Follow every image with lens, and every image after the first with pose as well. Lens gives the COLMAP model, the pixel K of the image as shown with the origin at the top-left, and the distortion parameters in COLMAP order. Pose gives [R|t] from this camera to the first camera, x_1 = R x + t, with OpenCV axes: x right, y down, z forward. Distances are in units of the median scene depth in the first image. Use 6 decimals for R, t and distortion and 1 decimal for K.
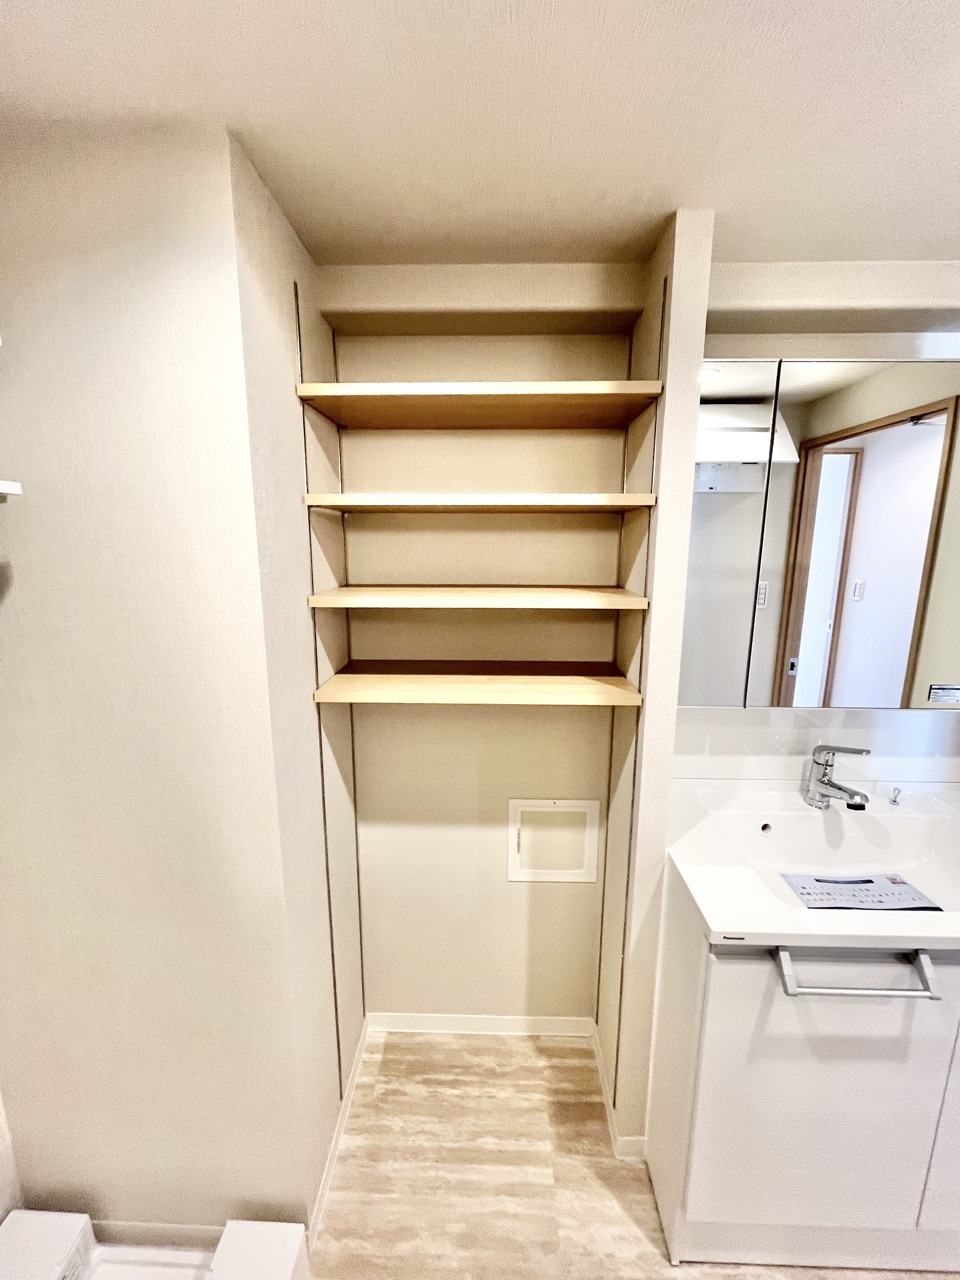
lens RADIAL K [[518.8, 0, 482.1], [0, 518.8, 637.9], [0, 0, 1]] dist [-0.001948, -0.000613]
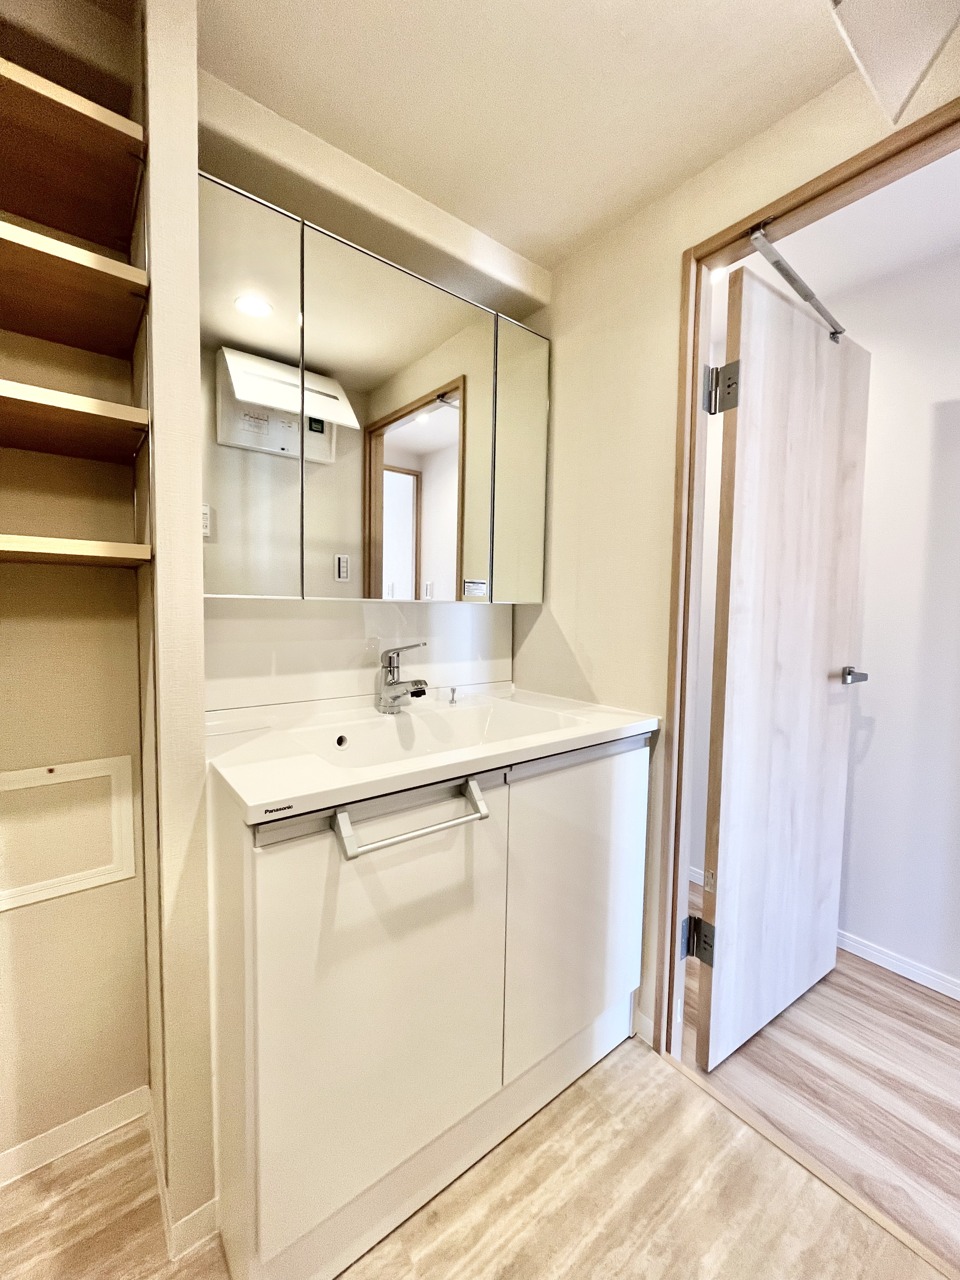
lens RADIAL K [[518.8, 0, 482.1], [0, 518.8, 637.9], [0, 0, 1]] dist [-0.001948, -0.000613]
pose [[0.764535, -0.028806, 0.643938, 0.151222], [0.103435, 0.991537, -0.078451, 0.279532], [-0.636229, 0.126585, 0.761045, 0.122552]]
